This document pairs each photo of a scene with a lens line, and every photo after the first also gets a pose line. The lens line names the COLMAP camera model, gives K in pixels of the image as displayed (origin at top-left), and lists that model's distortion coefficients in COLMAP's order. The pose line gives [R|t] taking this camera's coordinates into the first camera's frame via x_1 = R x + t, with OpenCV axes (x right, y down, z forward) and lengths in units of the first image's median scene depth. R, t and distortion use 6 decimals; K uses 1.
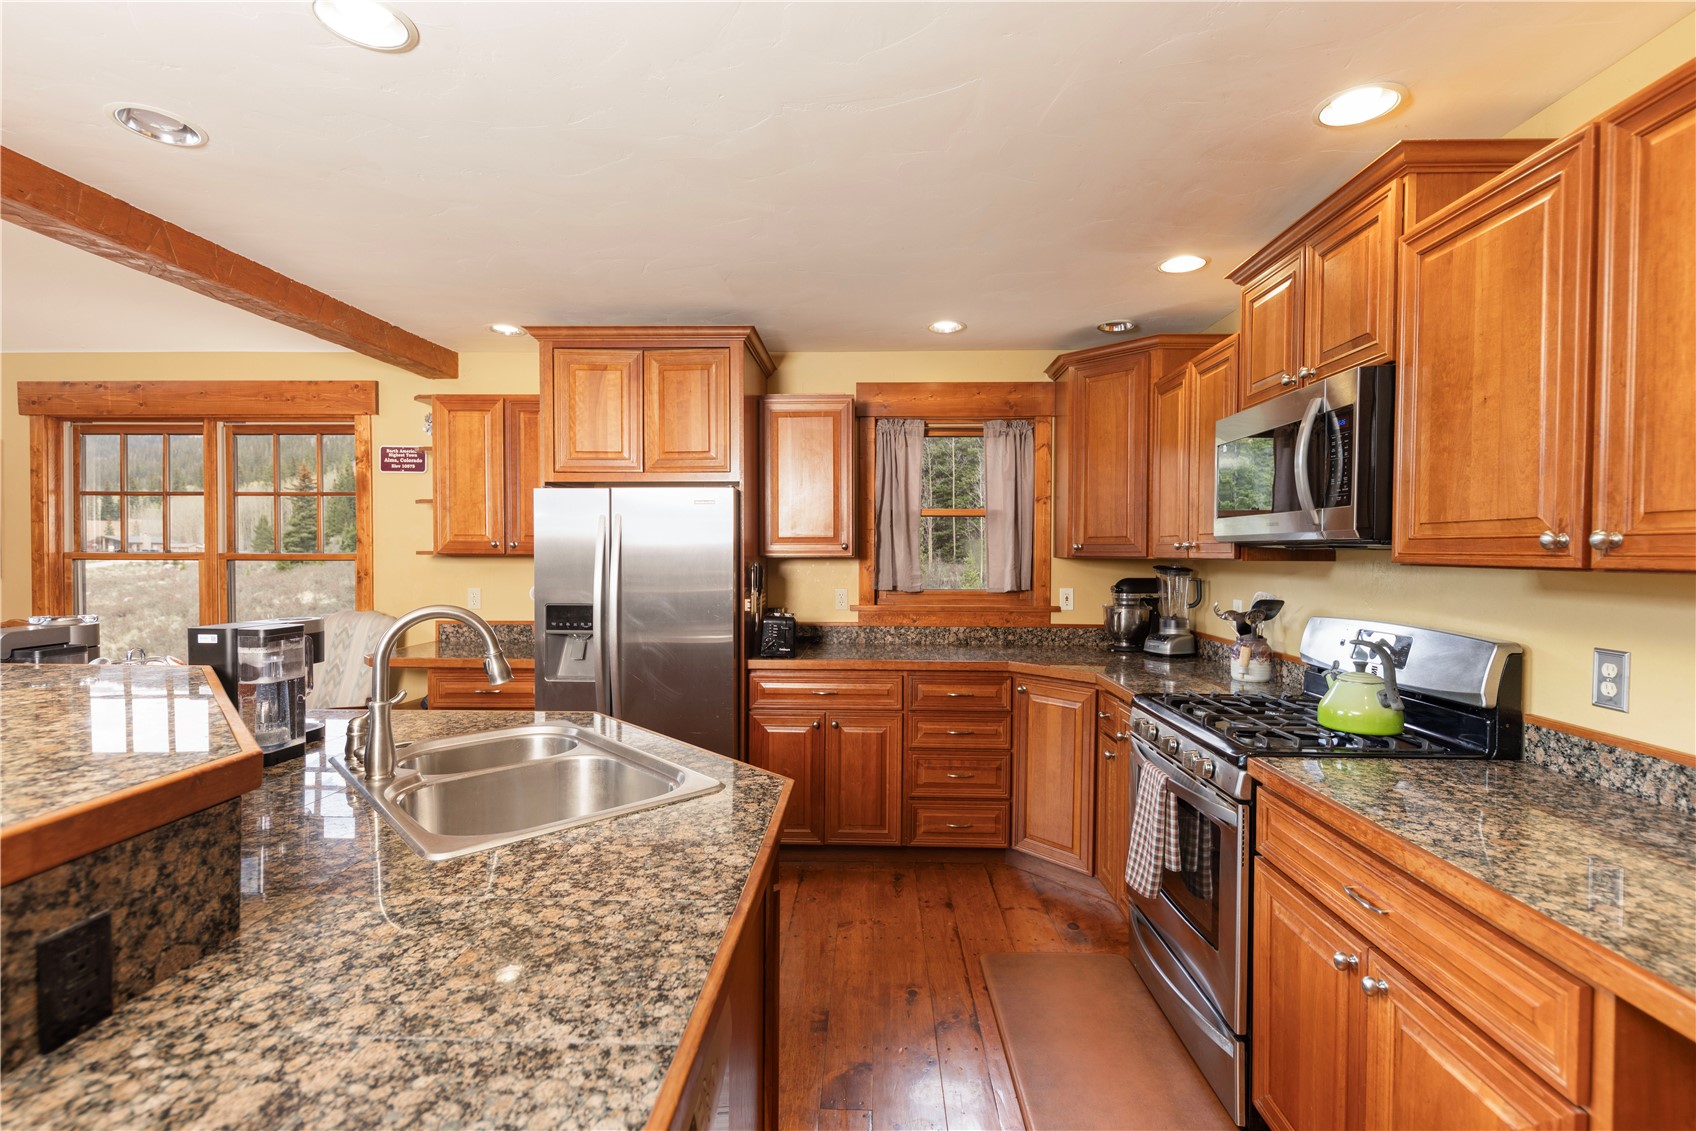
lens RADIAL K [[747.9, 0, 853.3], [0, 747.9, 562.7], [0, 0, 1]] dist [-0.001563, -0.000572]
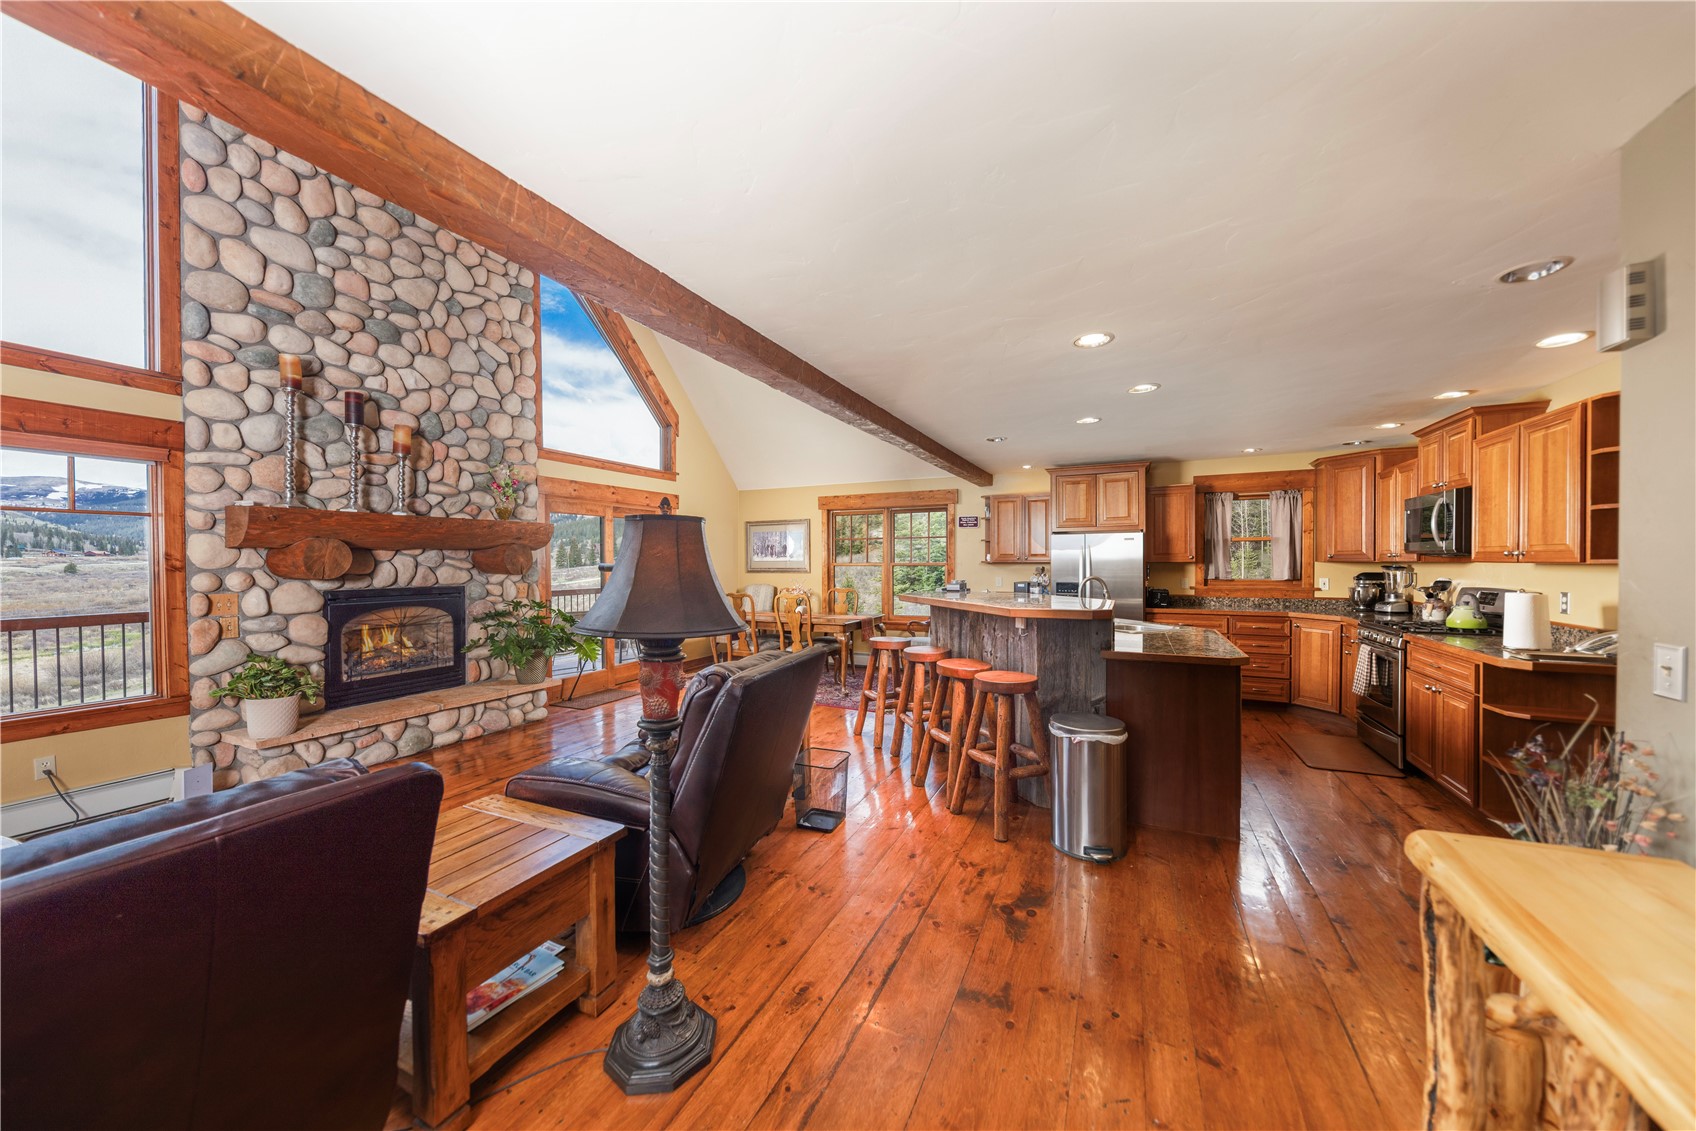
lens RADIAL K [[586.2, 0, 848.0], [0, 586.2, 565.5], [0, 0, 1]] dist [0.001075, 0.000039]
pose [[0.915464, -0.005113, -0.402368, -0.312348], [0.001446, 0.999955, -0.009416, 0.020424], [0.402398, 0.008038, 0.915429, -1.197250]]
